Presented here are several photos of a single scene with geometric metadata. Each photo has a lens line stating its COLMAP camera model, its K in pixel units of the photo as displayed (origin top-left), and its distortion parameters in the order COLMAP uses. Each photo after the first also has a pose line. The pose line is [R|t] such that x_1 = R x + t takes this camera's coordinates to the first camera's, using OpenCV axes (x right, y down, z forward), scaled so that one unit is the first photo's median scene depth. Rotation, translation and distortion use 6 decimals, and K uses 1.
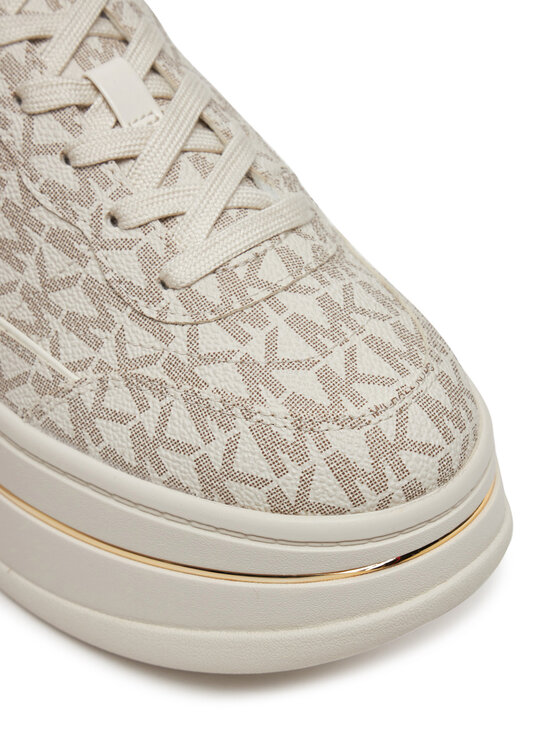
lens RADIAL K [[1653.4, 0, 279.5], [0, 1653.4, 373.0], [0, 0, 1]] dist [-0.076425, 0.000000]
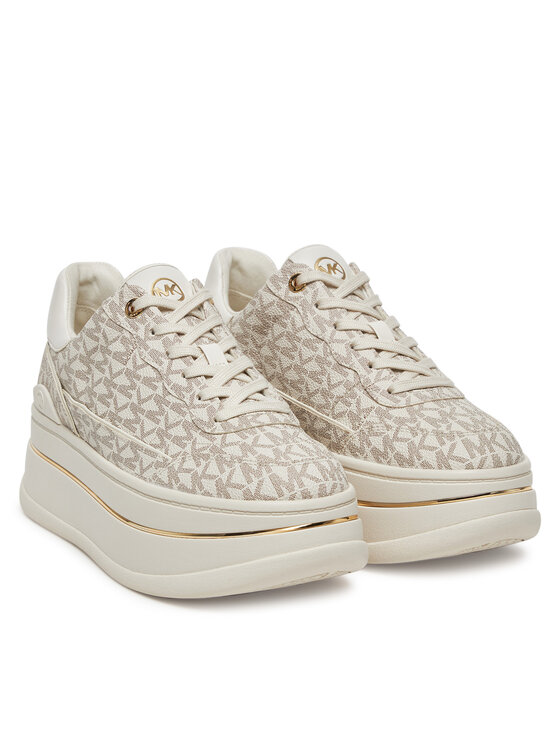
lens RADIAL K [[2207.0, 0, 280.1], [0, 2207.0, 372.8], [0, 0, 1]] dist [-0.040097, 0.000000]
pose [[0.980253, 0.044850, -0.192594, 0.608001], [-0.135240, 0.862611, -0.487455, 1.377827], [0.144271, 0.503876, 0.851643, -1.642239]]
